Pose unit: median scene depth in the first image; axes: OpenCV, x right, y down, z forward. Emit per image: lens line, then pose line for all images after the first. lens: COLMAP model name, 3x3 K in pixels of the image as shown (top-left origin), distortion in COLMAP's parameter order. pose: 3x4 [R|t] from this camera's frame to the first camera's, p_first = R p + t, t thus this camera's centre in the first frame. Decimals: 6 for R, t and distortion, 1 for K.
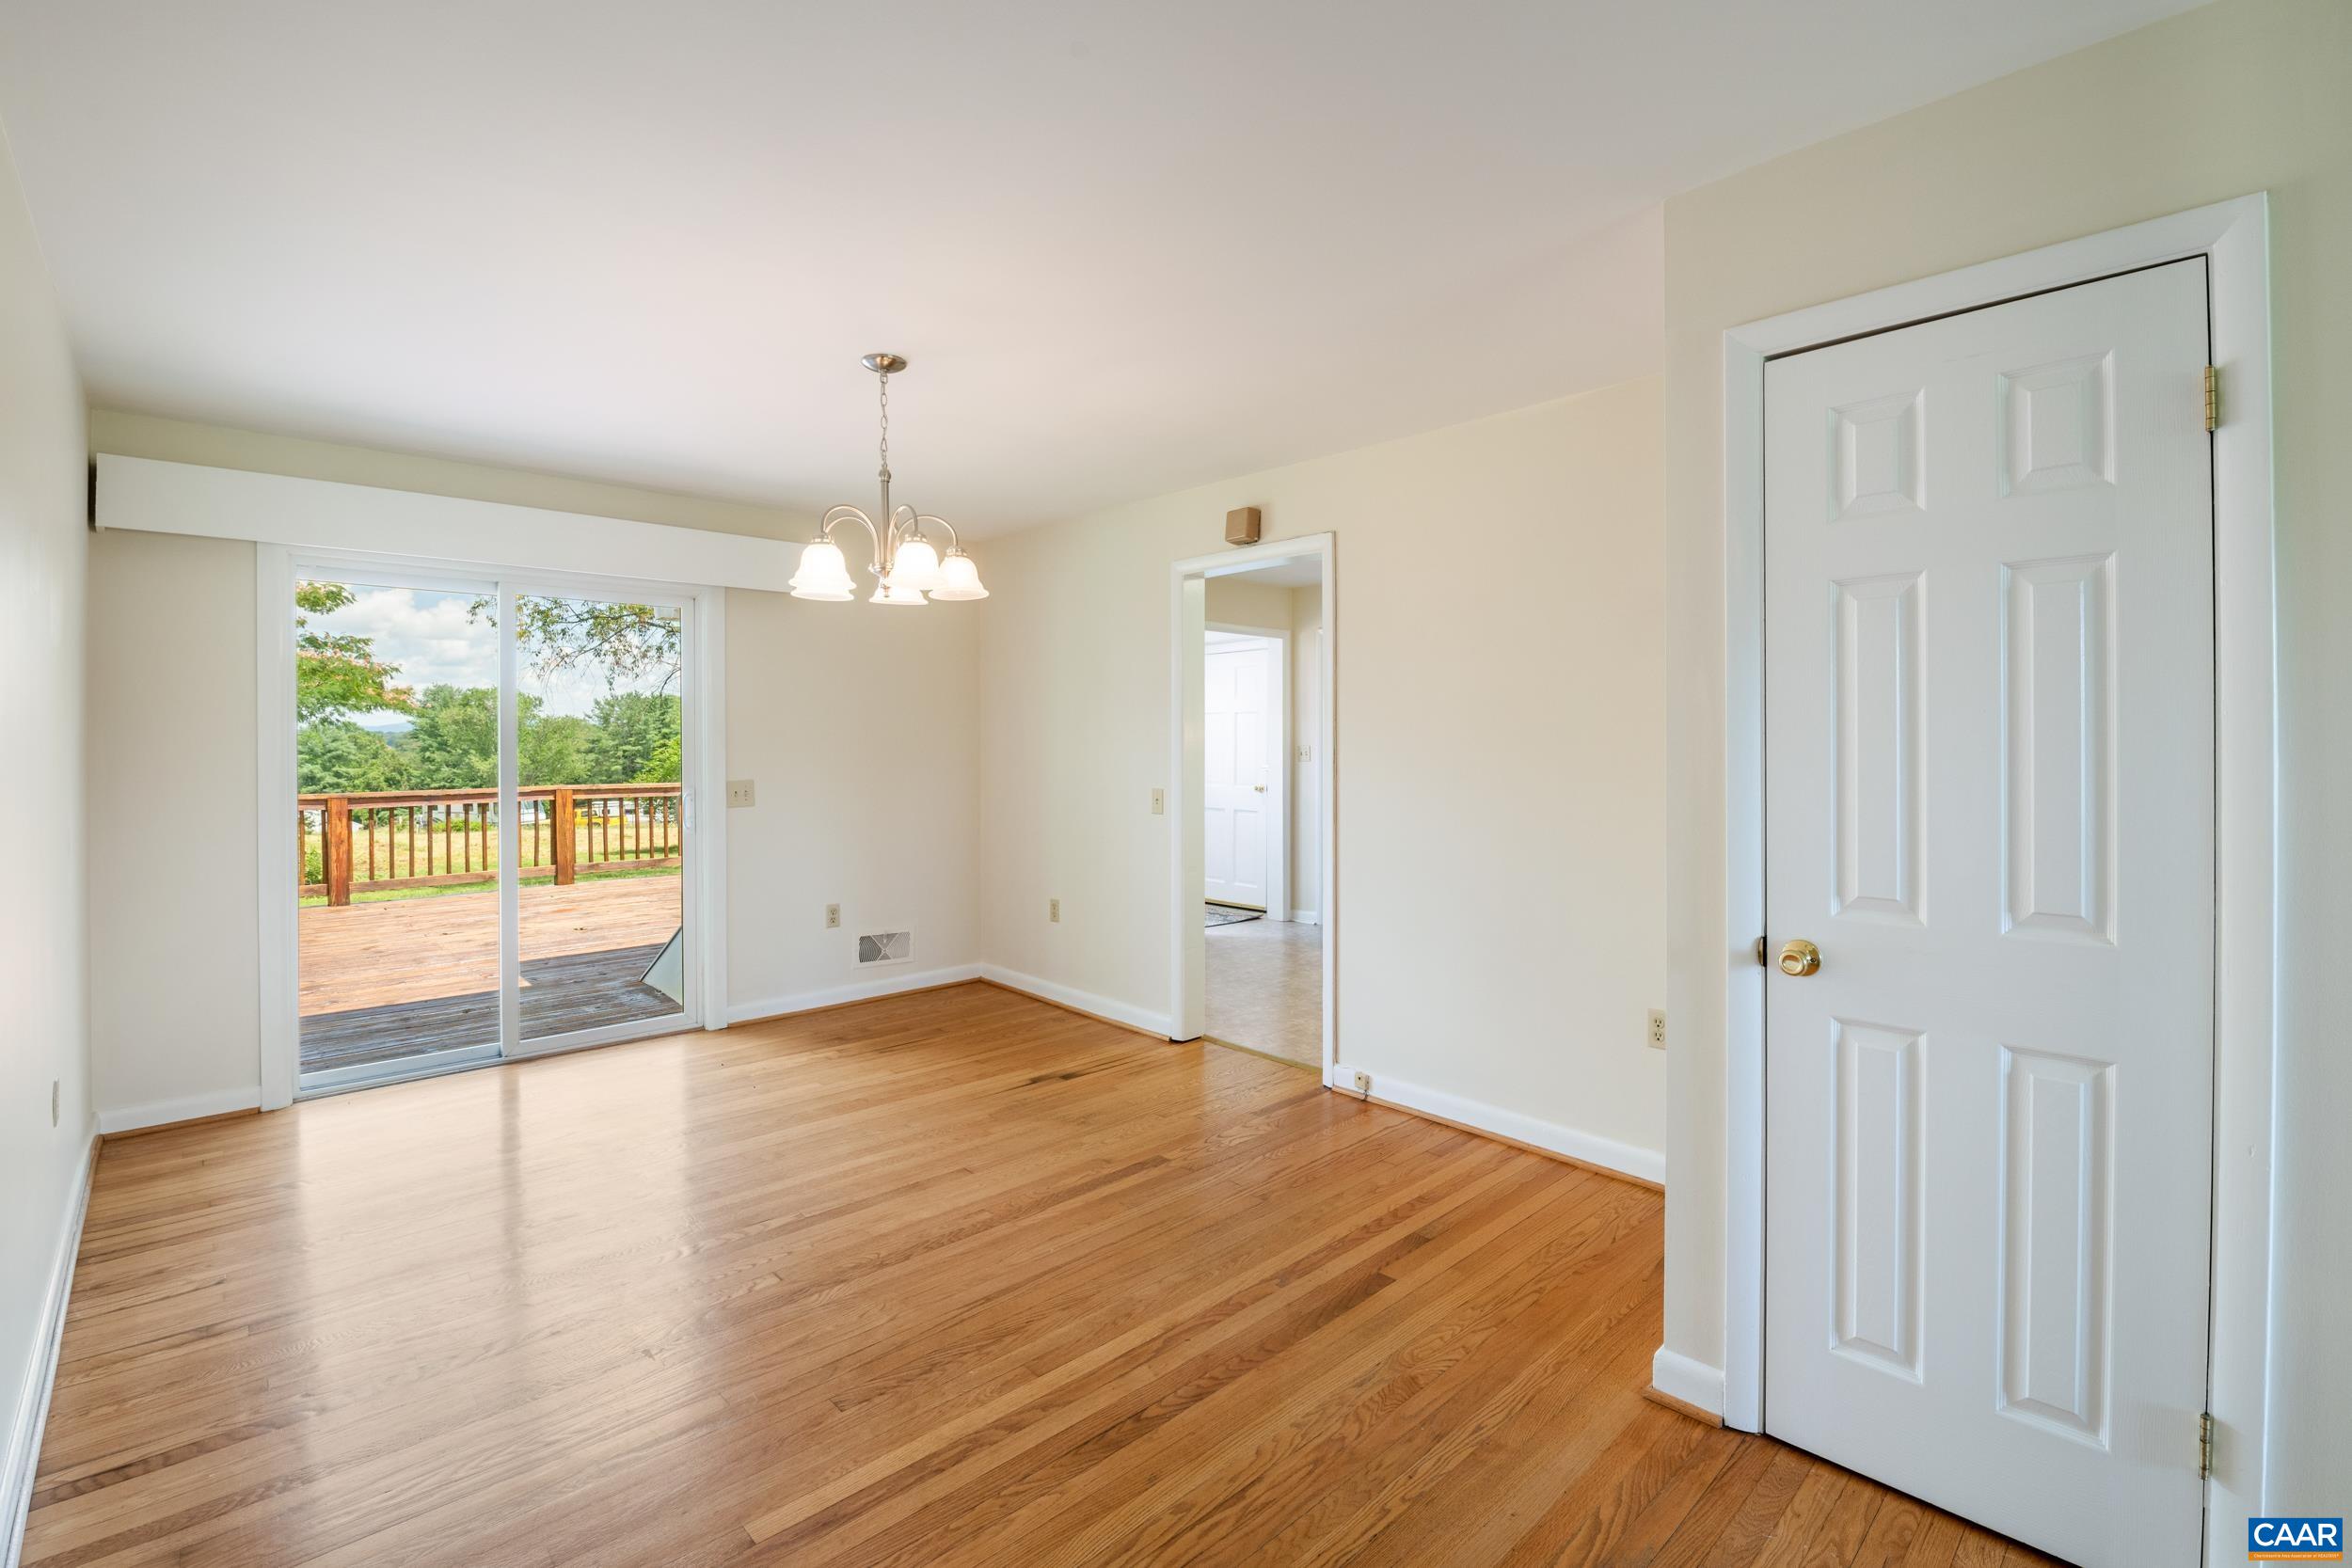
lens RADIAL K [[1068.7, 0, 1127.3], [0, 1068.7, 749.9], [0, 0, 1]] dist [-0.007257, -0.002216]
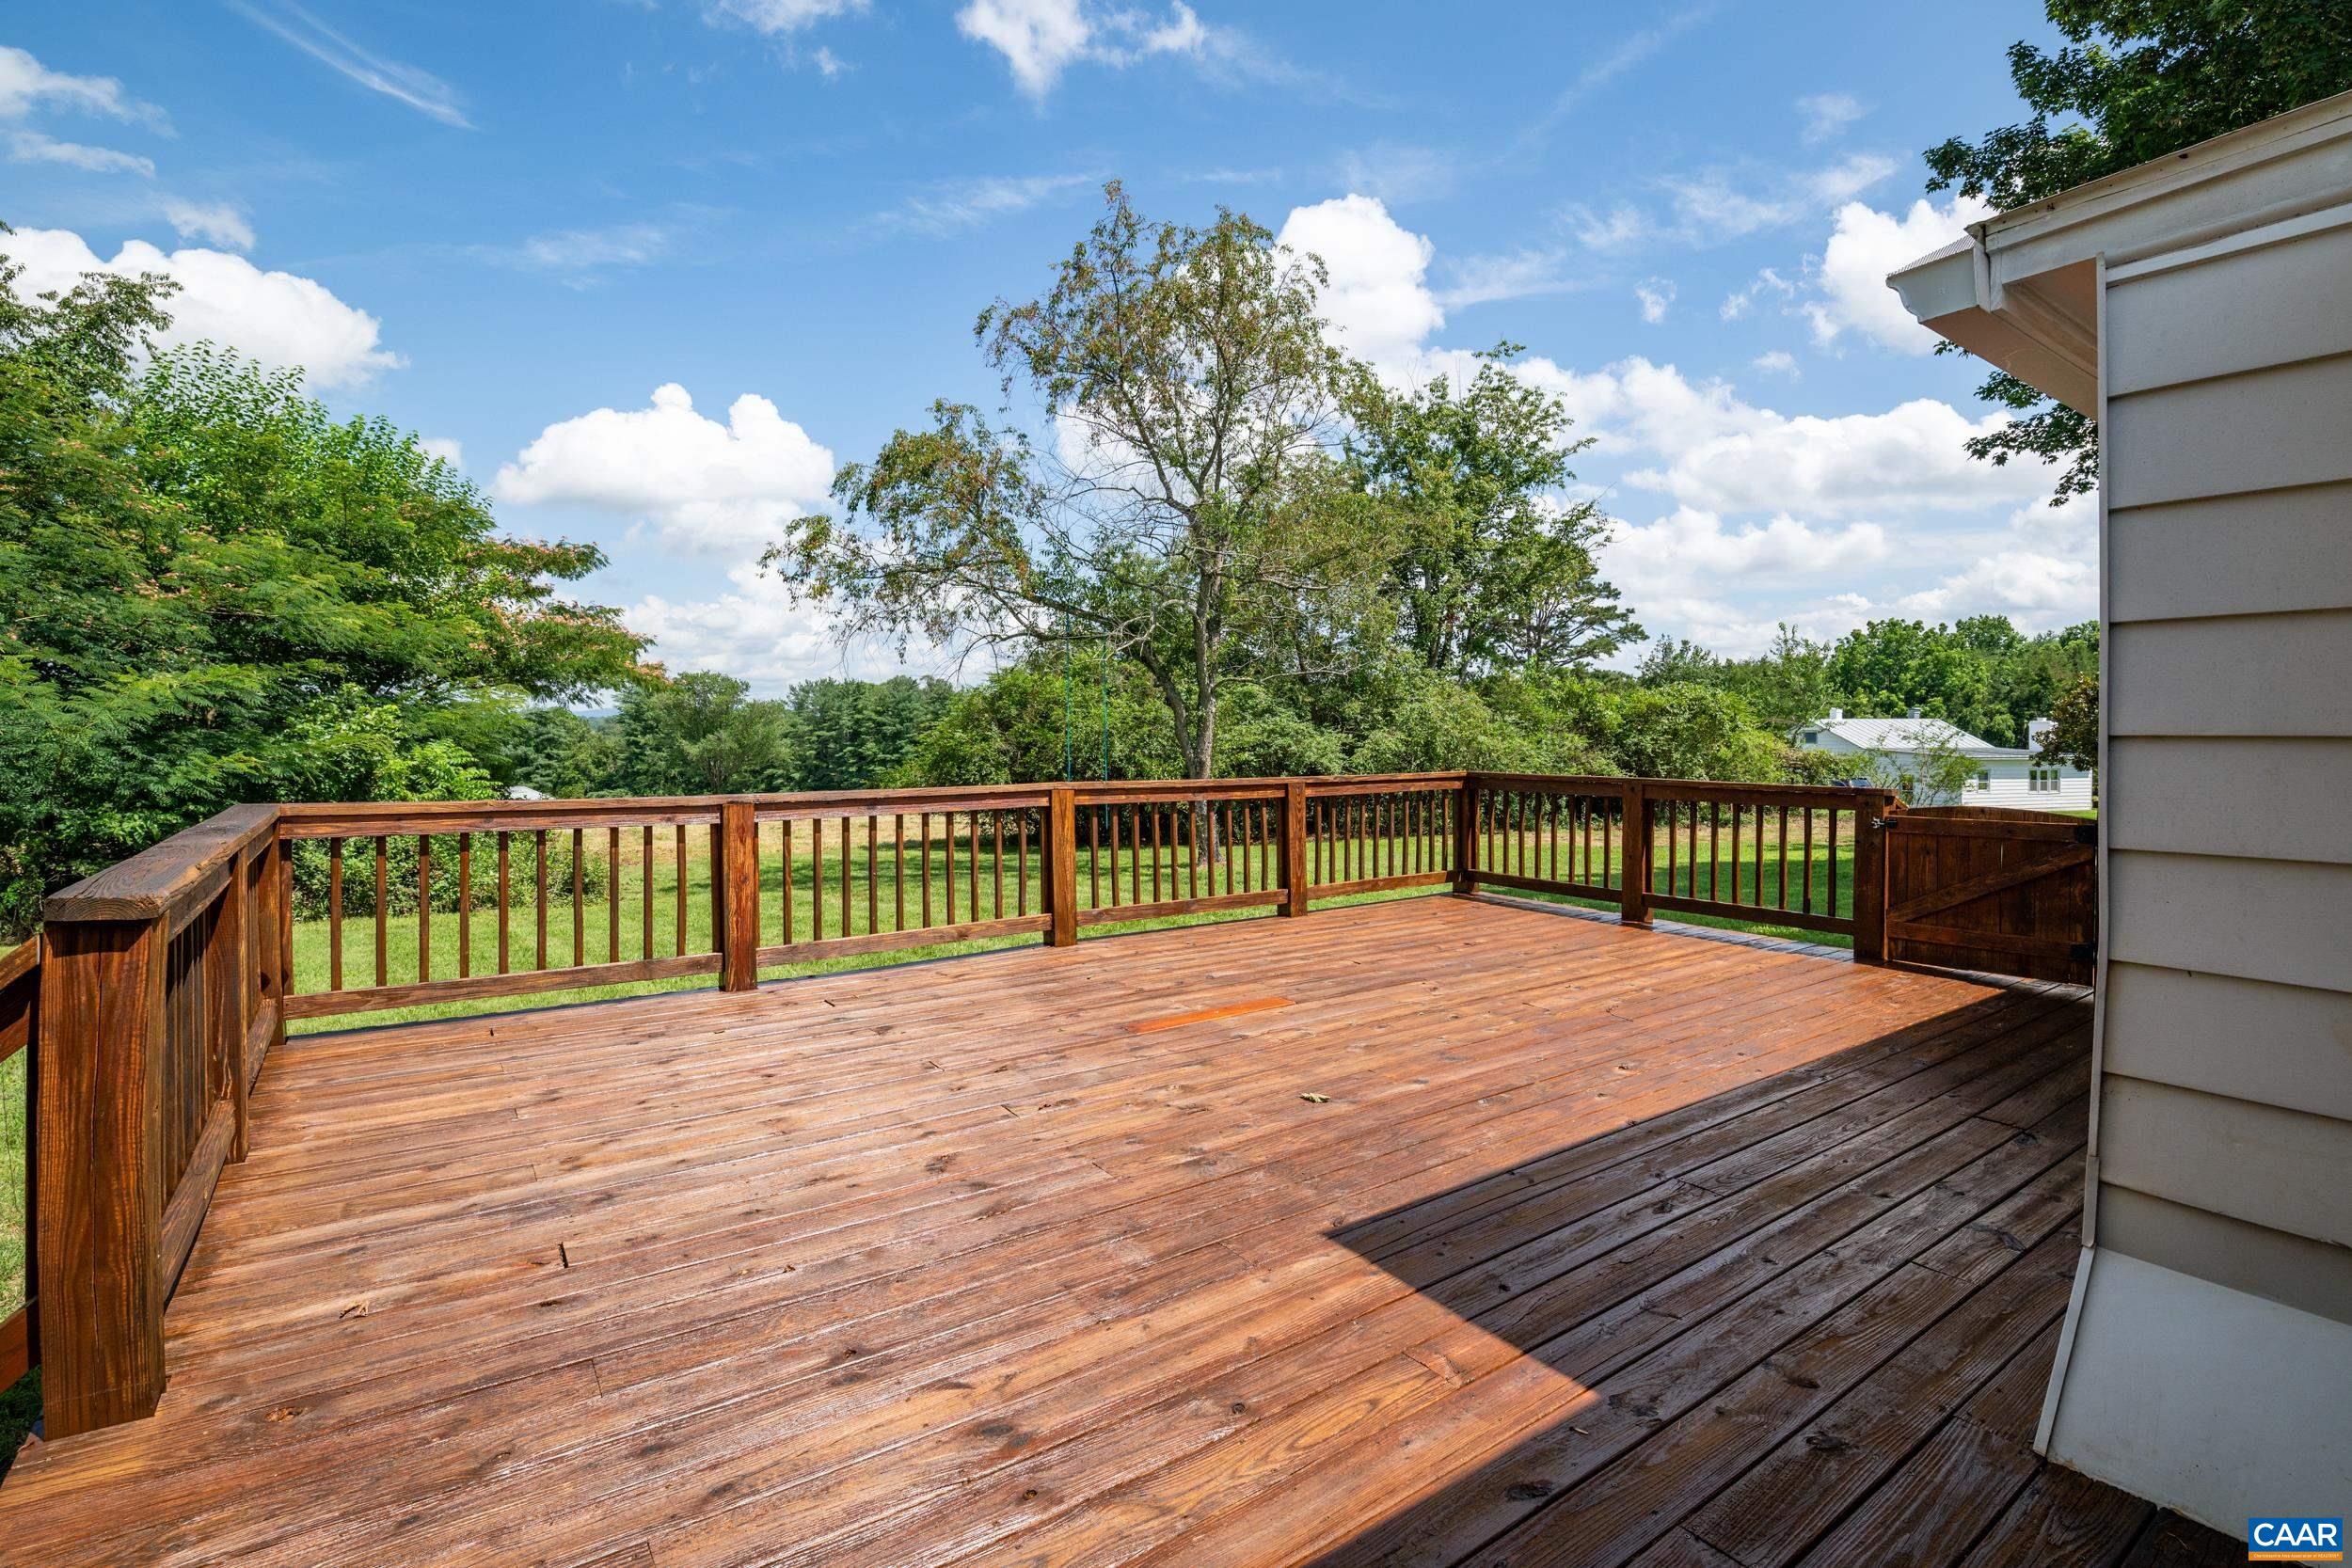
lens RADIAL K [[1068.7, 0, 1186.1], [0, 1068.7, 733.0], [0, 0, 1]] dist [-0.007257, -0.002216]
pose [[0.995291, 0.008747, -0.096535, -0.308512], [-0.009373, 0.999938, -0.006035, 0.006134], [0.096476, 0.006912, 0.995311, 0.309170]]
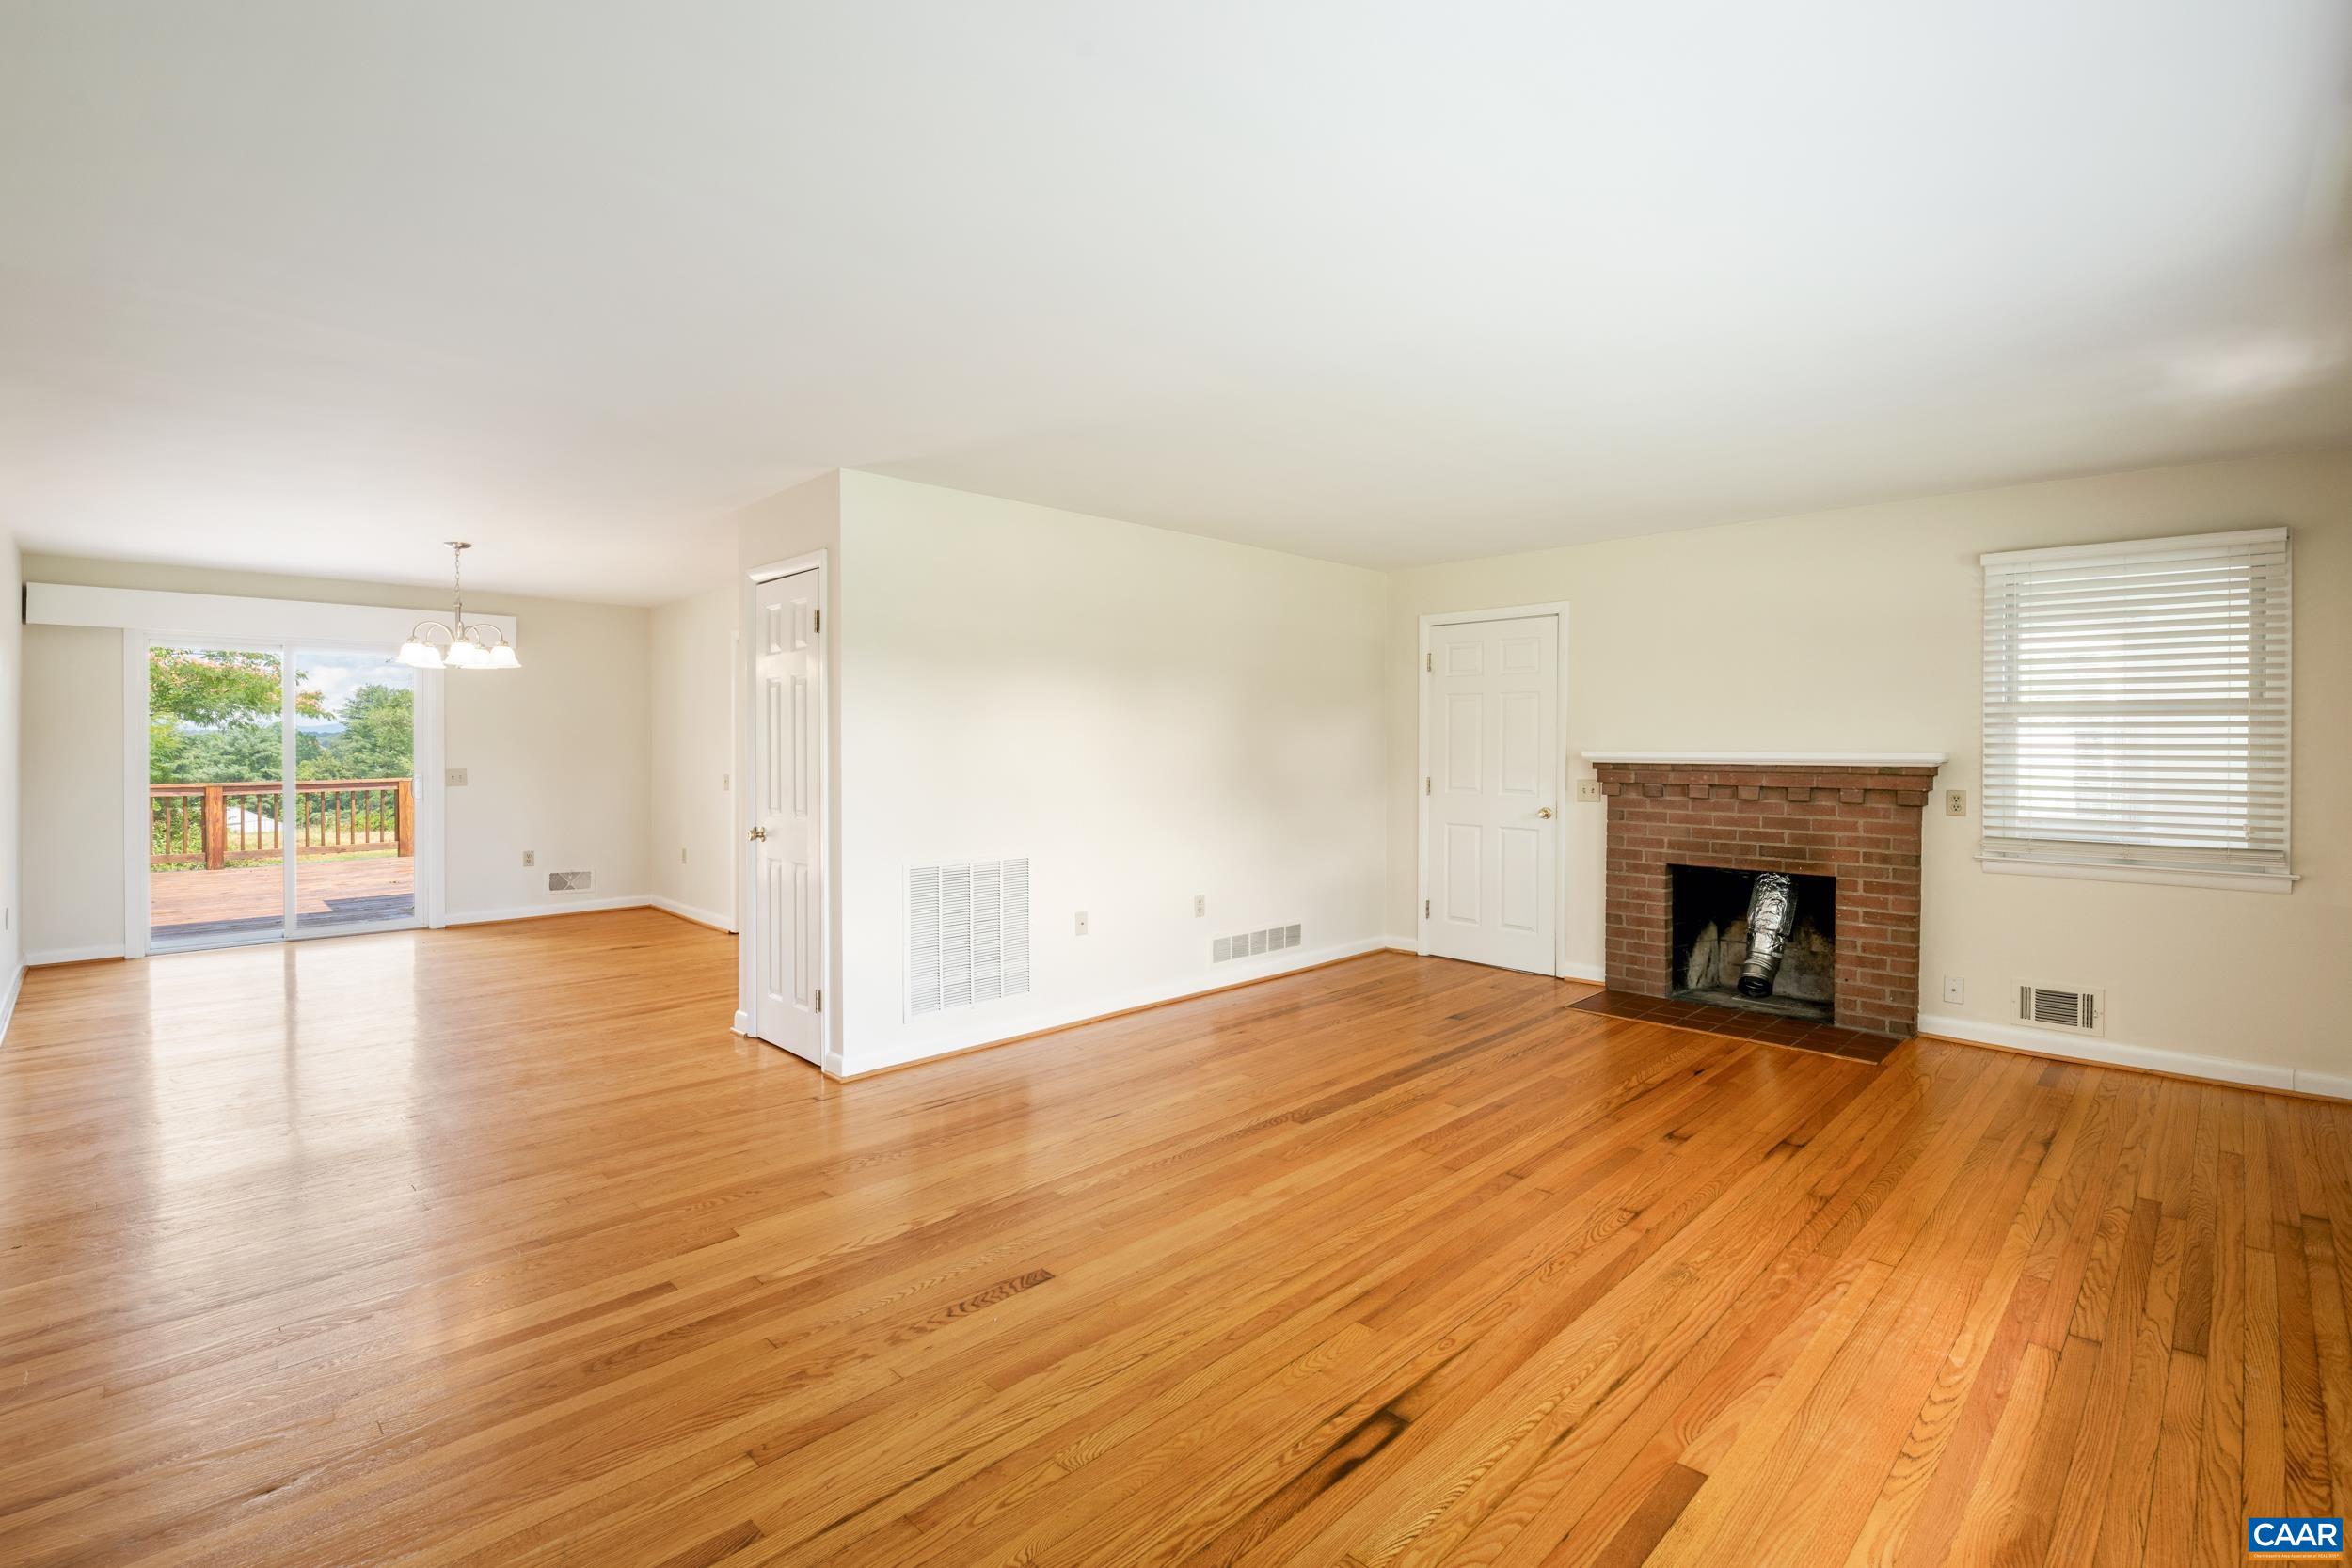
lens RADIAL K [[1068.7, 0, 1137.9], [0, 1068.7, 750.1], [0, 0, 1]] dist [-0.007257, -0.002216]
pose [[0.998960, 0.001303, 0.045578, 0.277196], [-0.001223, 0.999998, -0.001785, 0.001687], [-0.045580, 0.001728, 0.998959, -0.293473]]
